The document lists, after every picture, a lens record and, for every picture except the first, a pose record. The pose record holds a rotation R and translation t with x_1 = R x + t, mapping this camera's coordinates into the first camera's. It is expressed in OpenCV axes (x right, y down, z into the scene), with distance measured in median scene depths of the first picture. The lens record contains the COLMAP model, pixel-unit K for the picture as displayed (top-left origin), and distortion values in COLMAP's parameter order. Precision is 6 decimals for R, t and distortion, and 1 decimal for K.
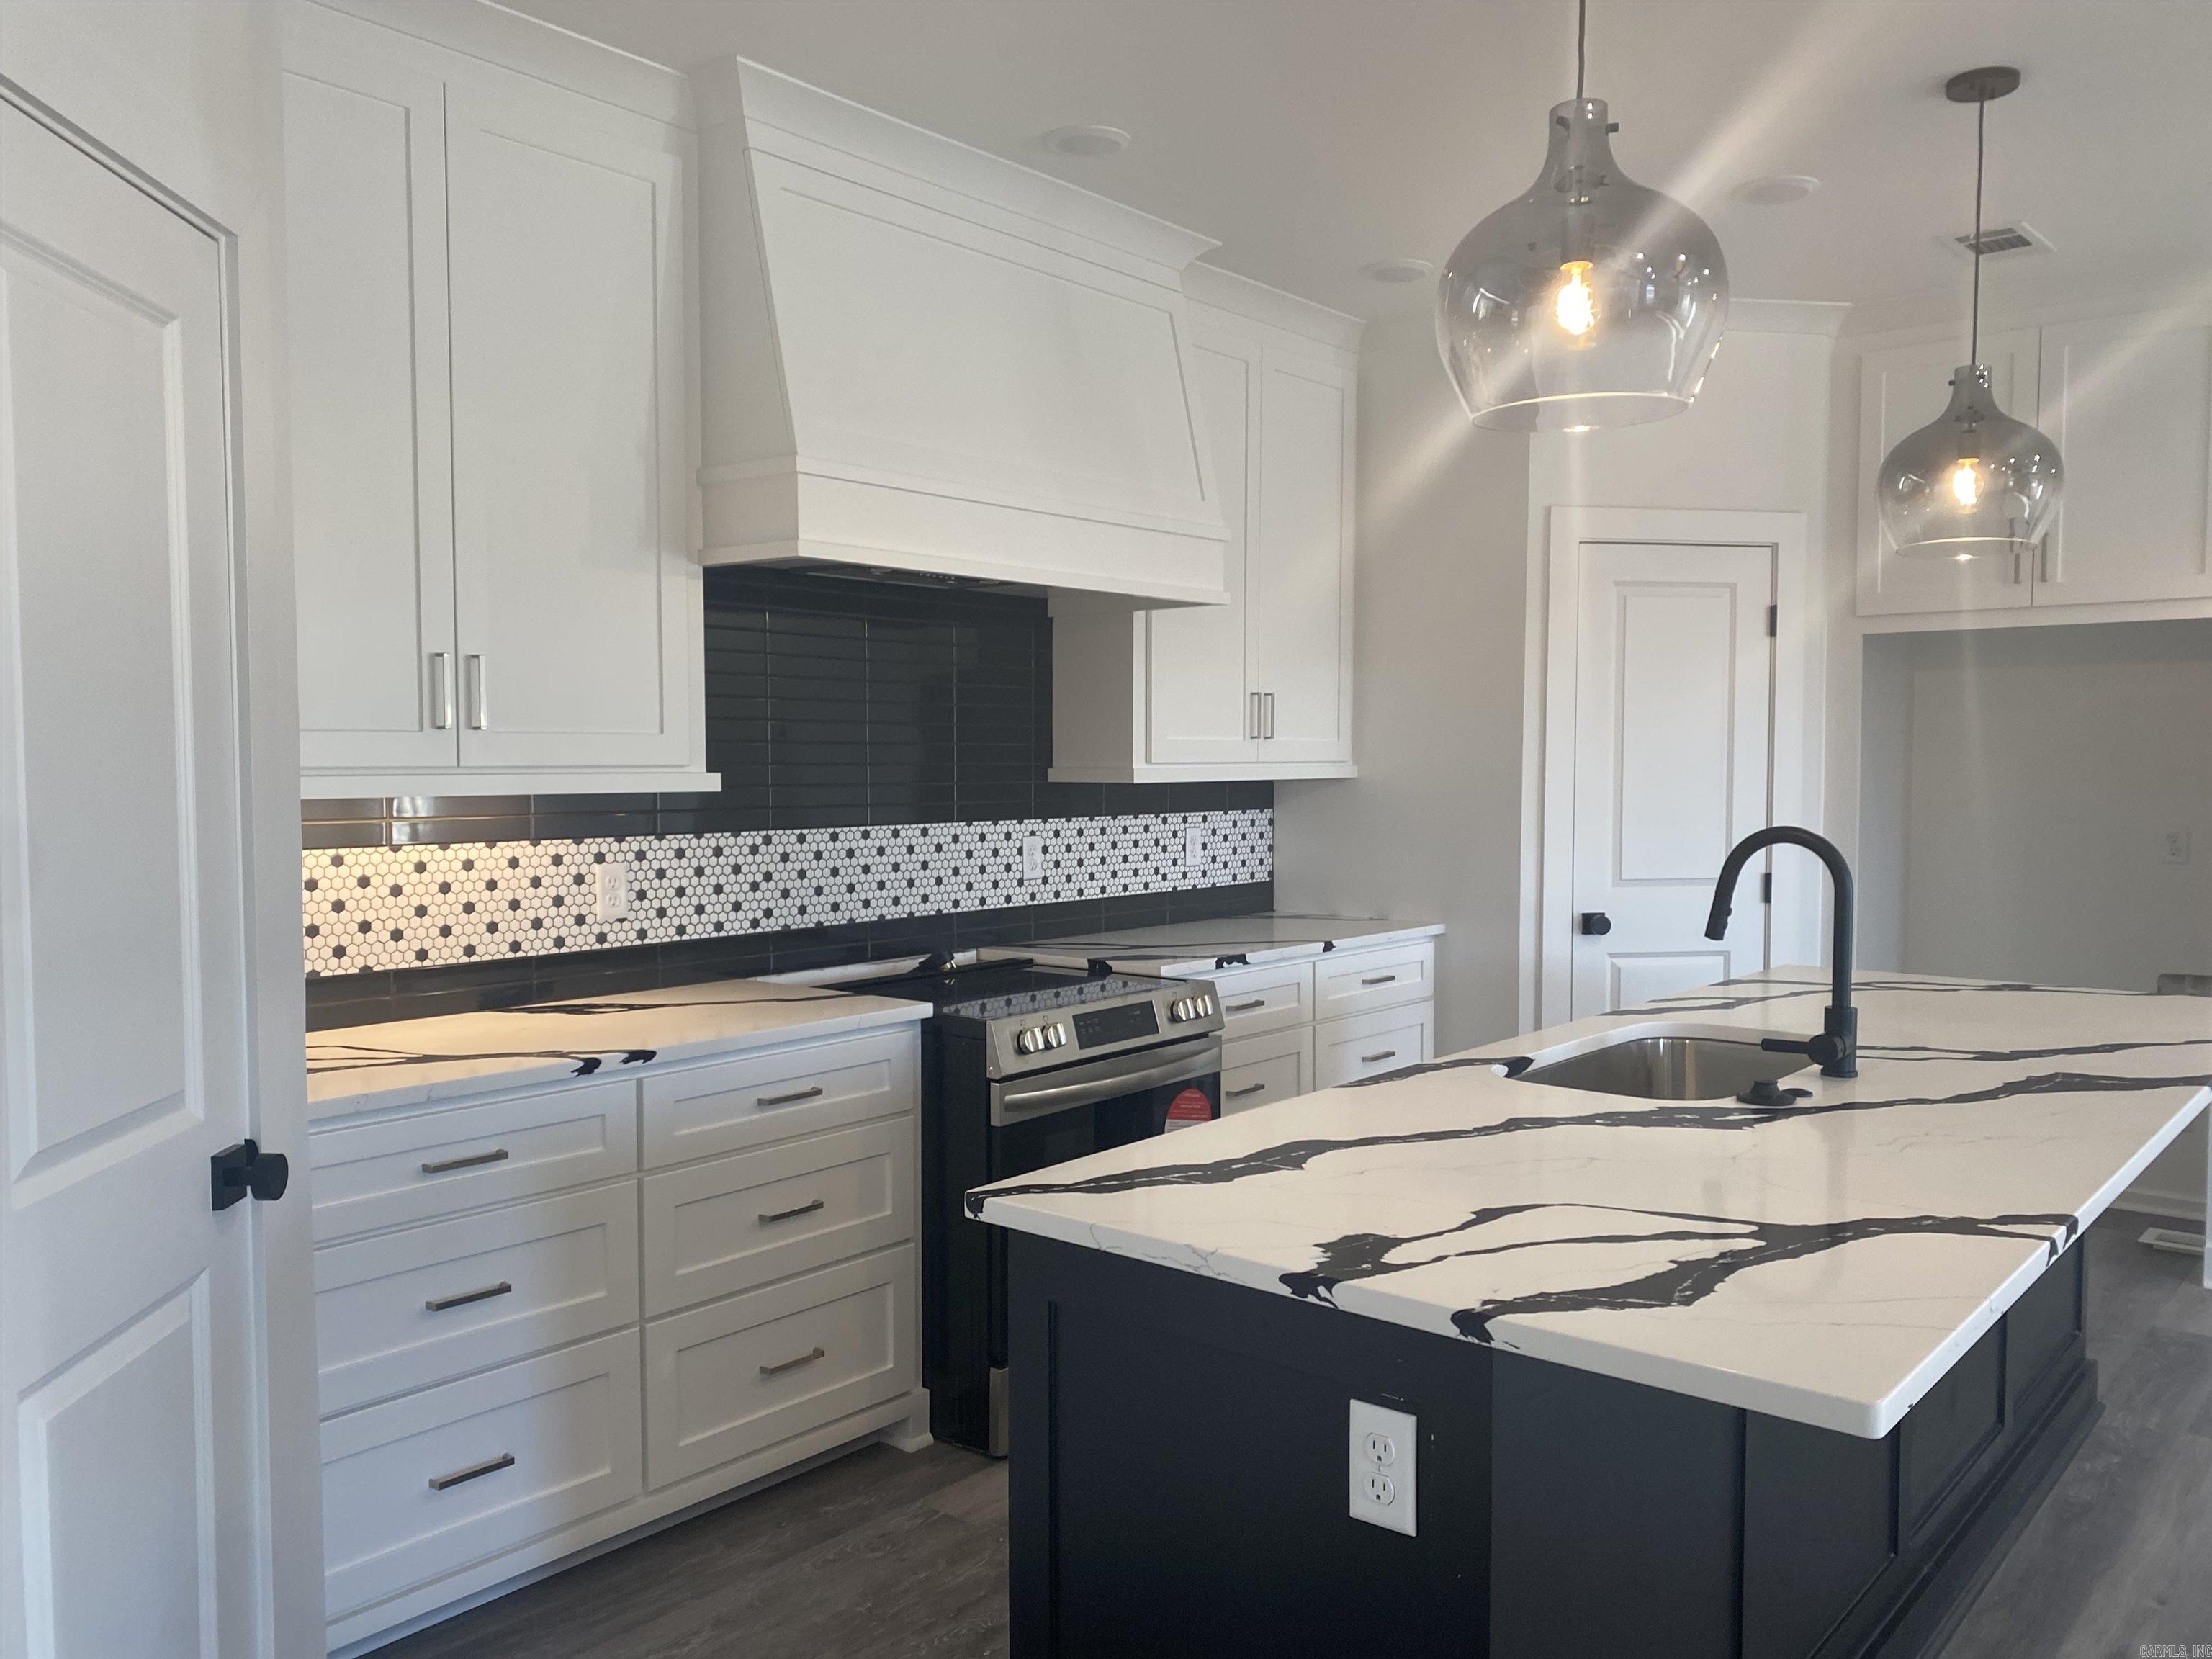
lens RADIAL K [[1697.0, 0, 1106.0], [0, 1697.0, 829.5], [0, 0, 1]] dist [0.115112, -0.185189]
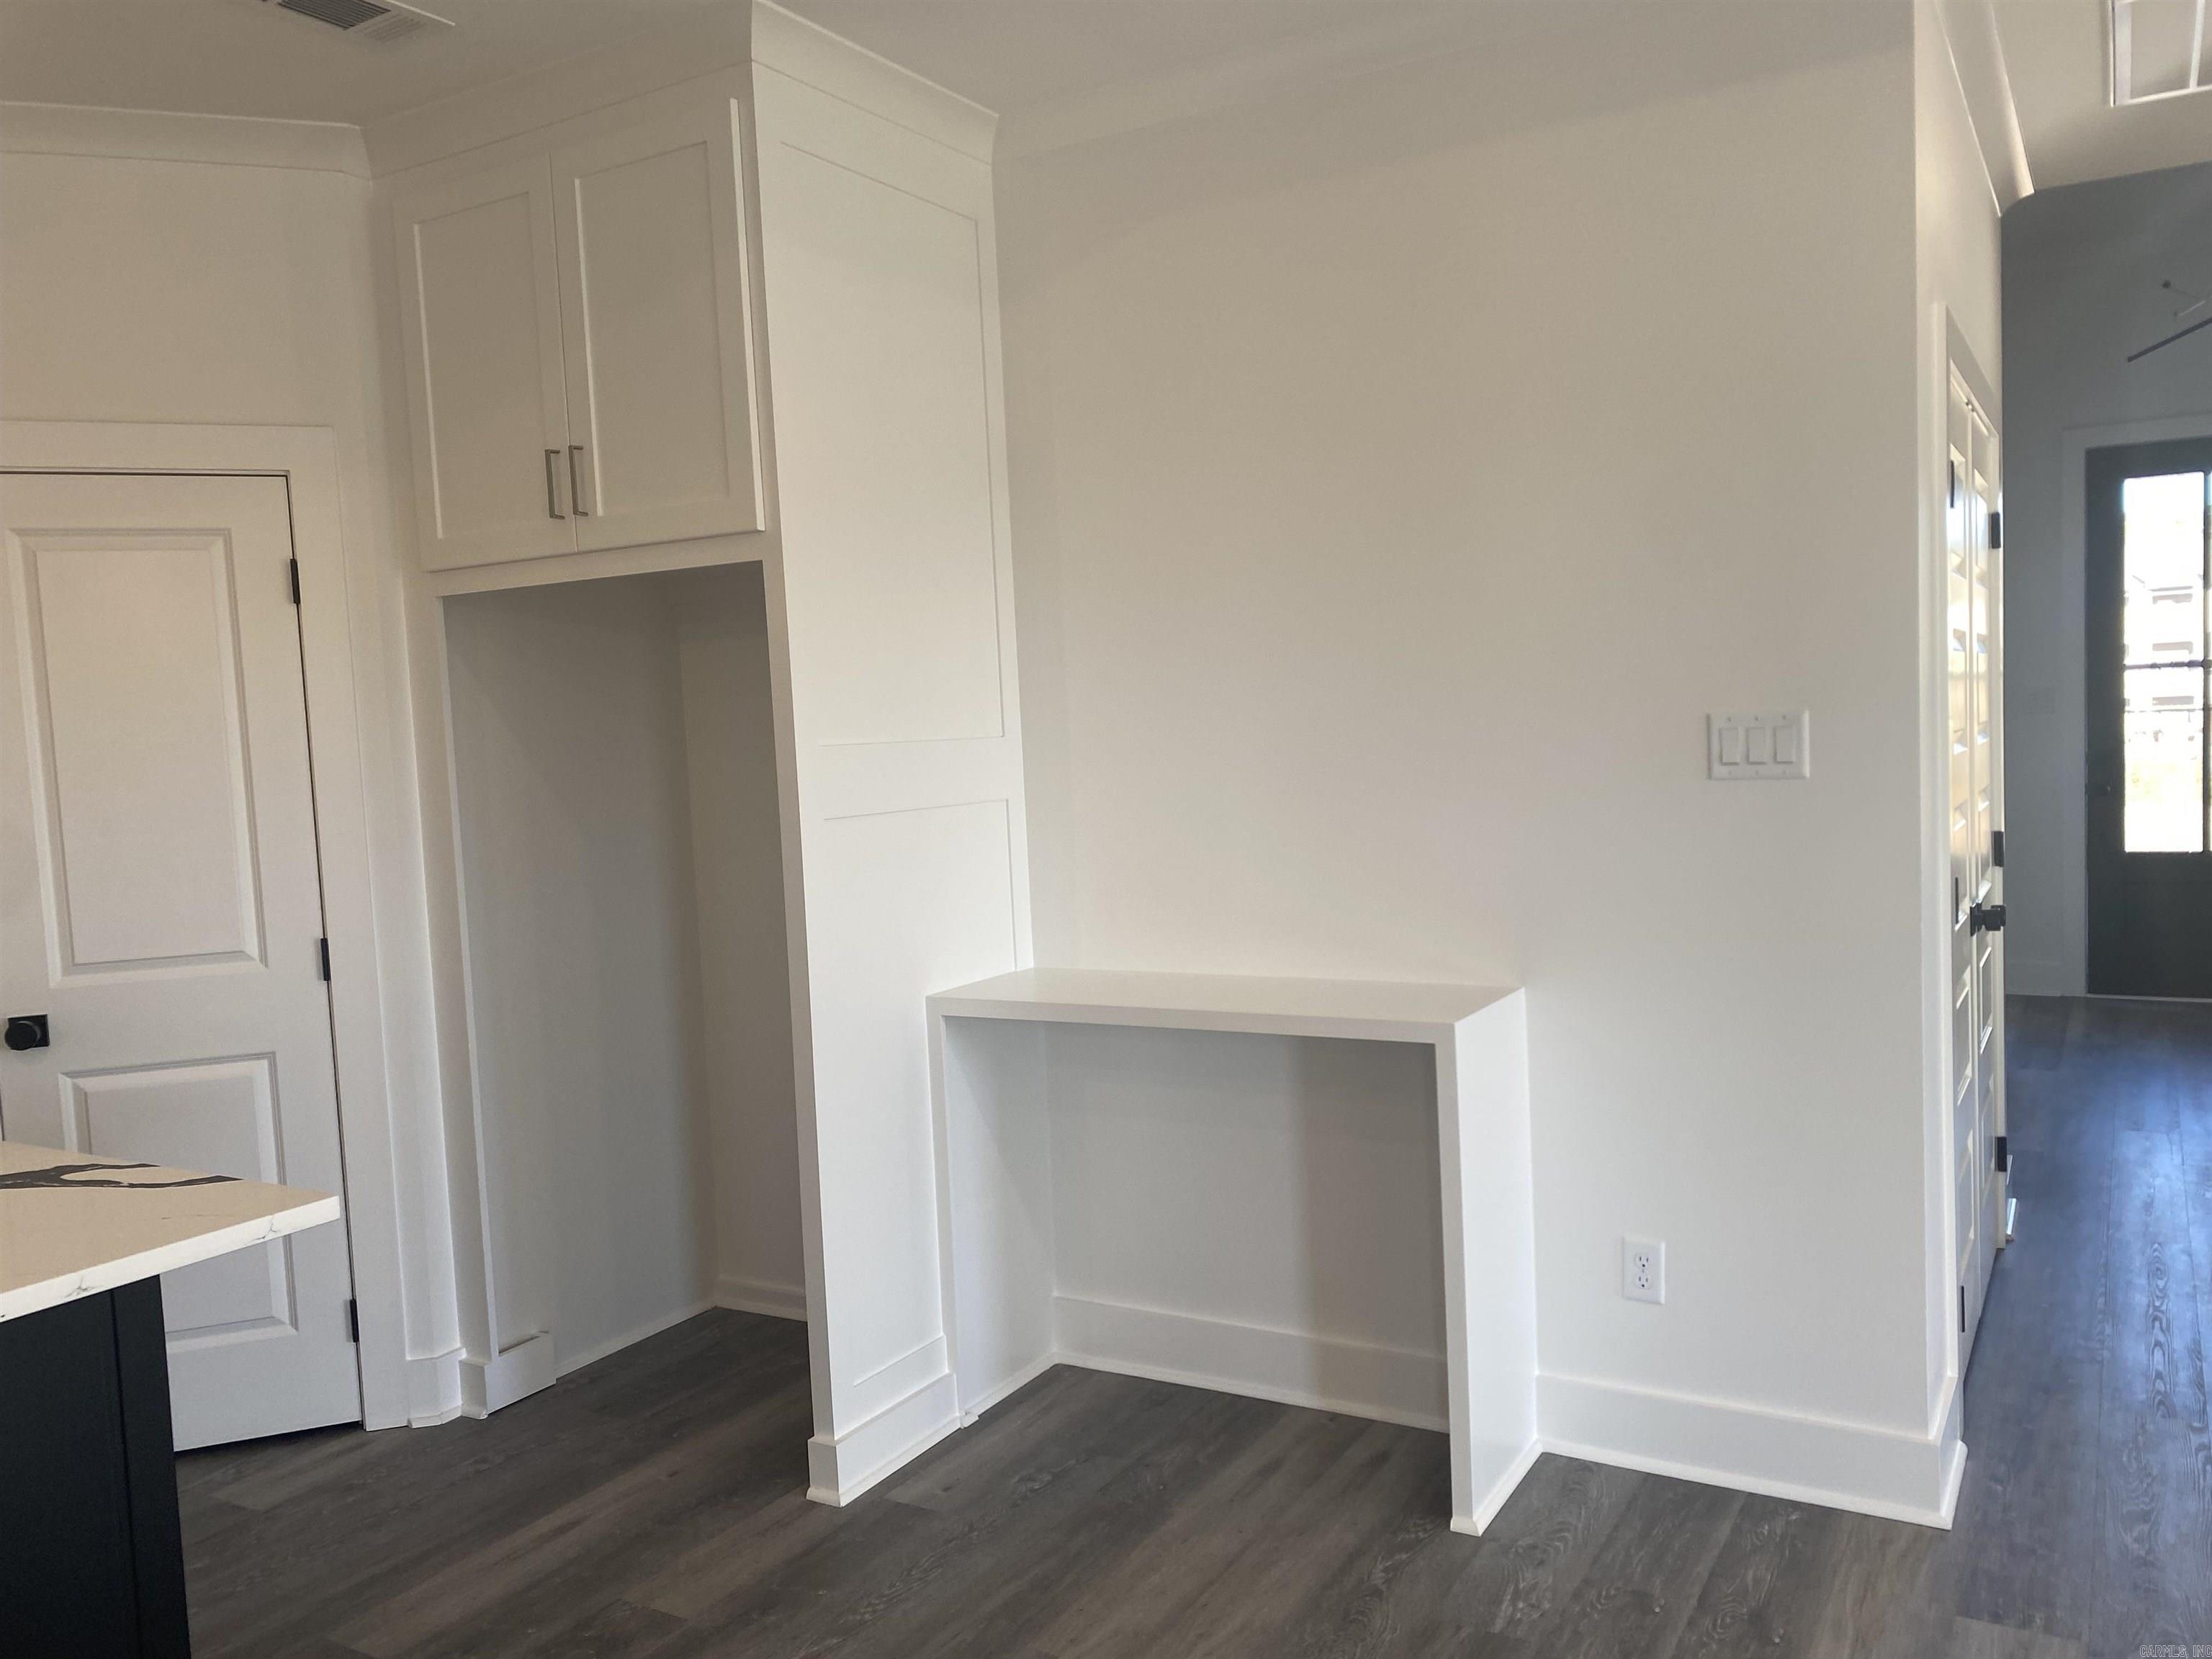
lens RADIAL K [[1697.0, 0, 1106.0], [0, 1697.0, 829.5], [0, 0, 1]] dist [0.115112, -0.185189]
pose [[0.984207, -0.057646, 0.167374, 0.684191], [0.052761, 0.998045, 0.033490, -0.030177], [-0.168978, -0.024130, 0.985324, 0.289153]]
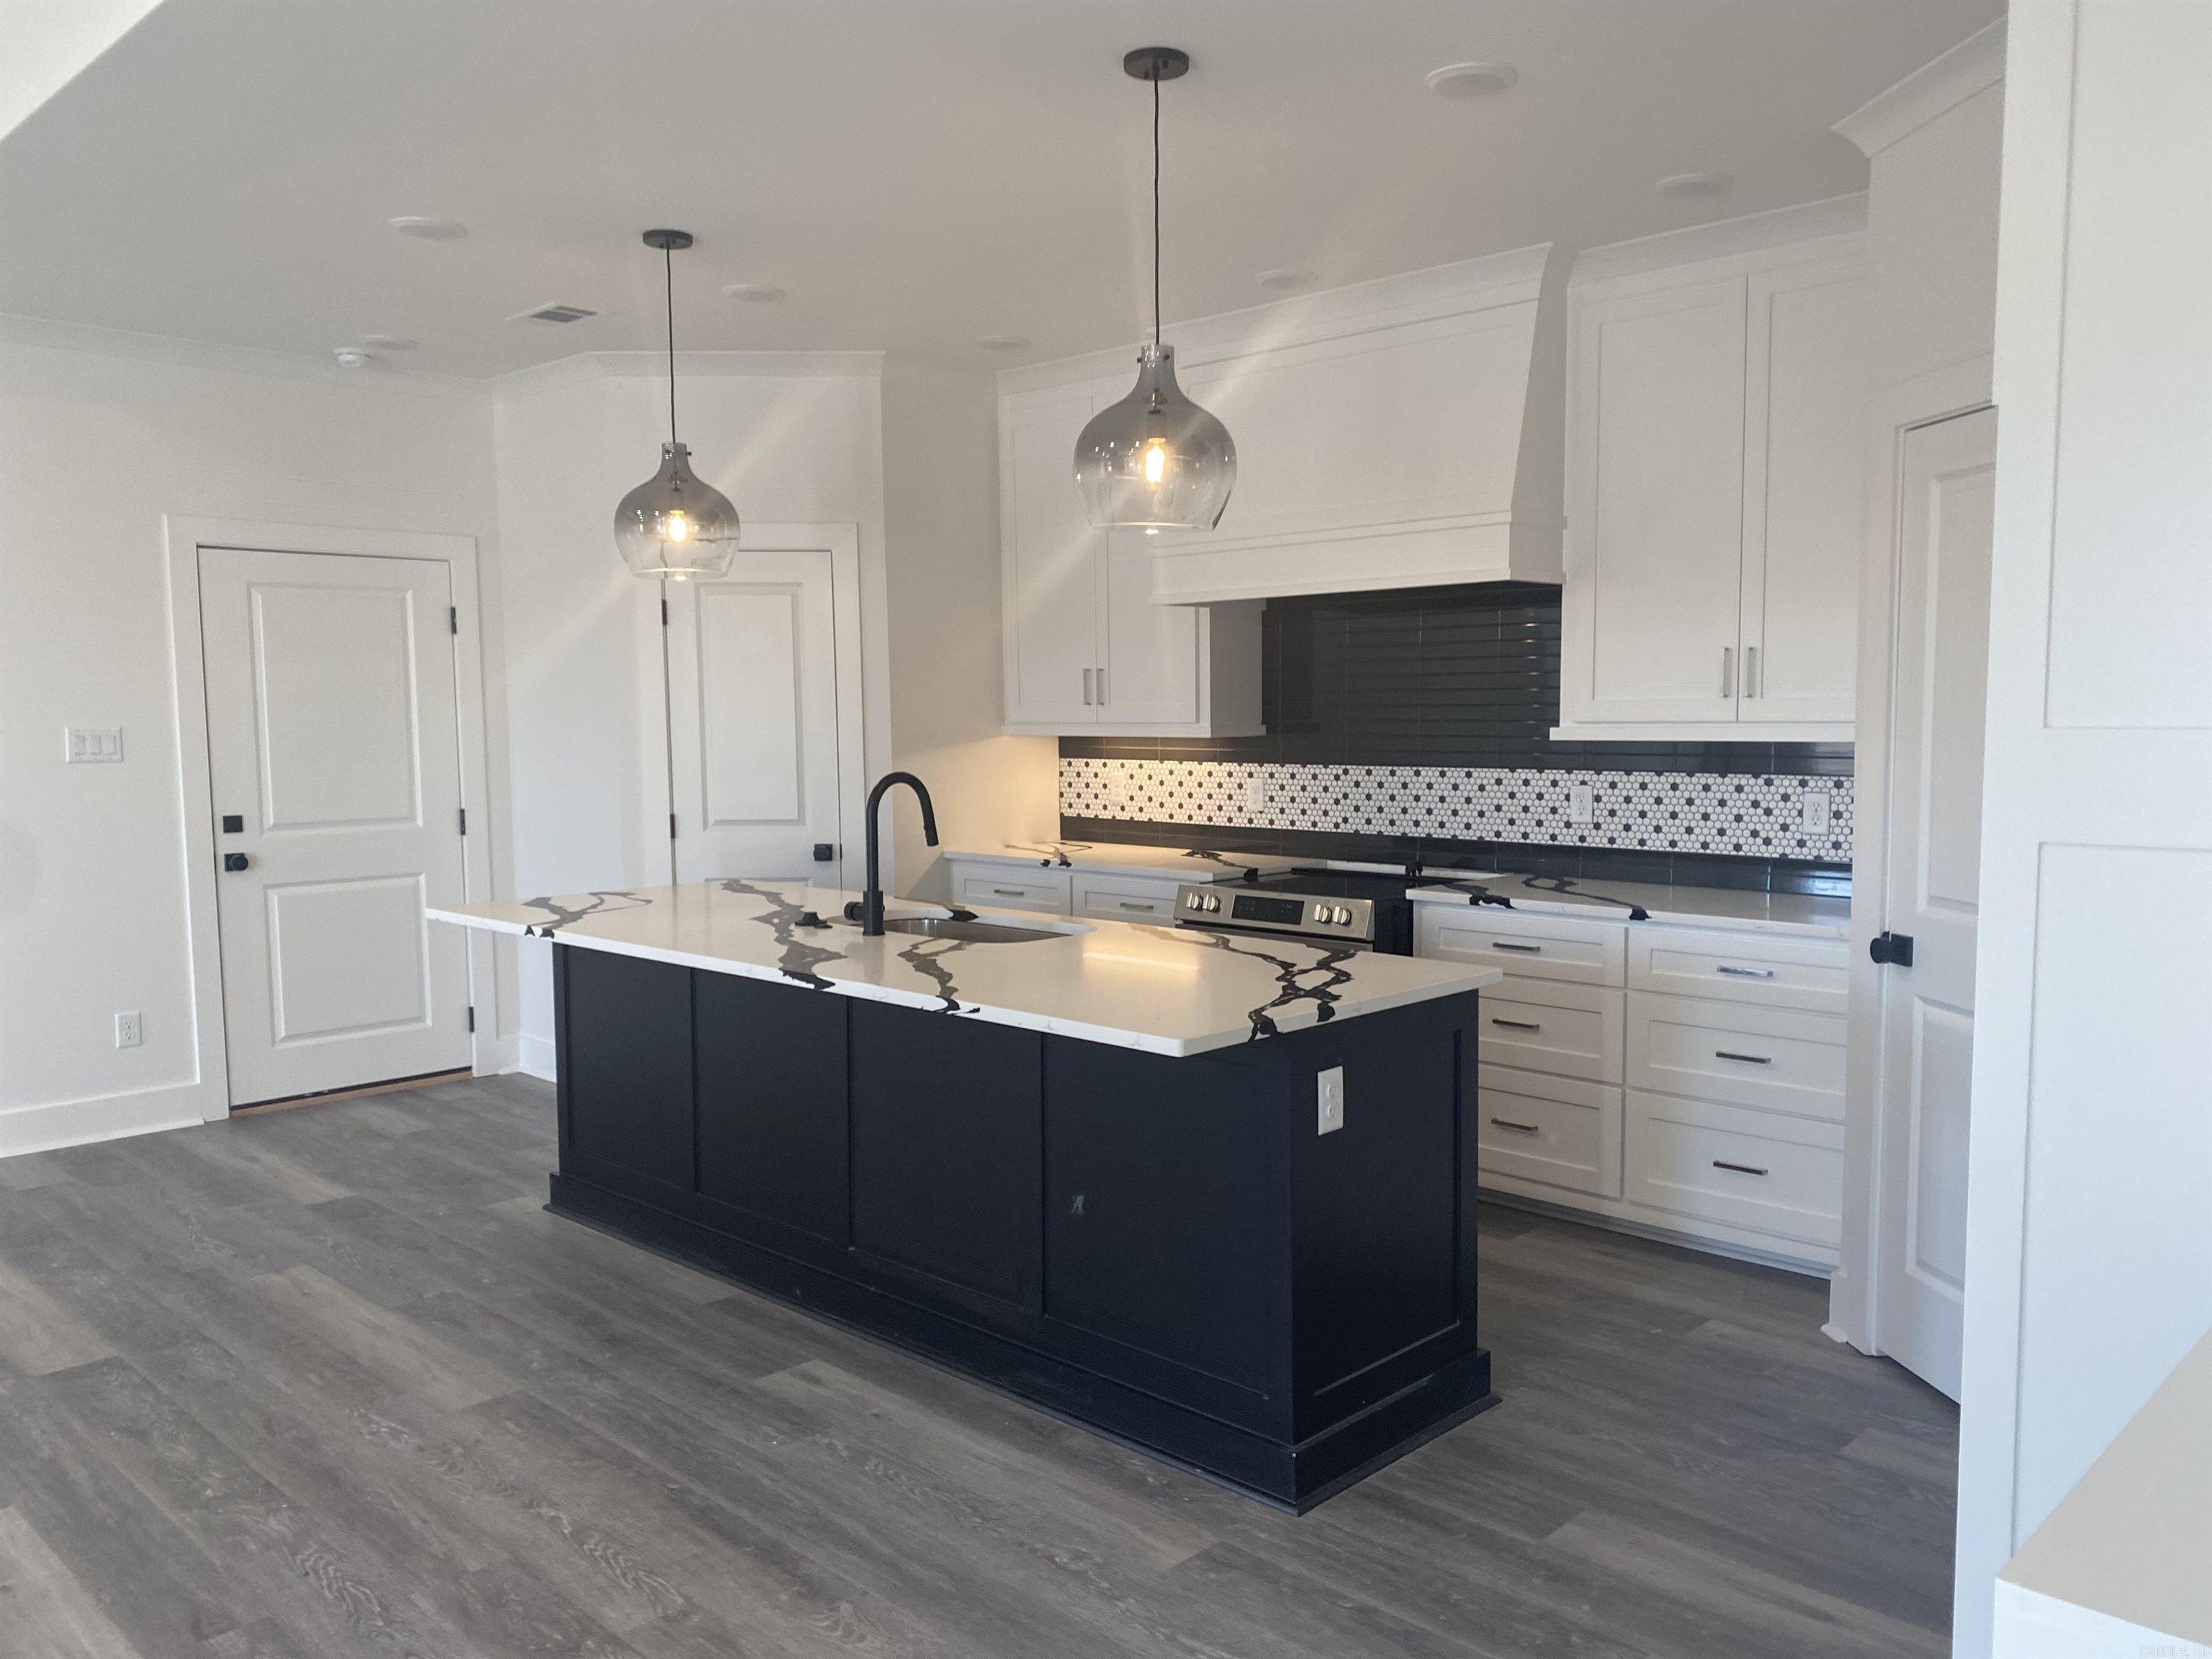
lens RADIAL K [[1697.0, 0, 1106.0], [0, 1697.0, 829.5], [0, 0, 1]] dist [0.115112, -0.185189]
pose [[-0.067229, 0.084005, -0.994195, 1.191164], [-0.027736, 0.995907, 0.086026, -0.060111], [0.997352, 0.033358, -0.064624, 0.806508]]
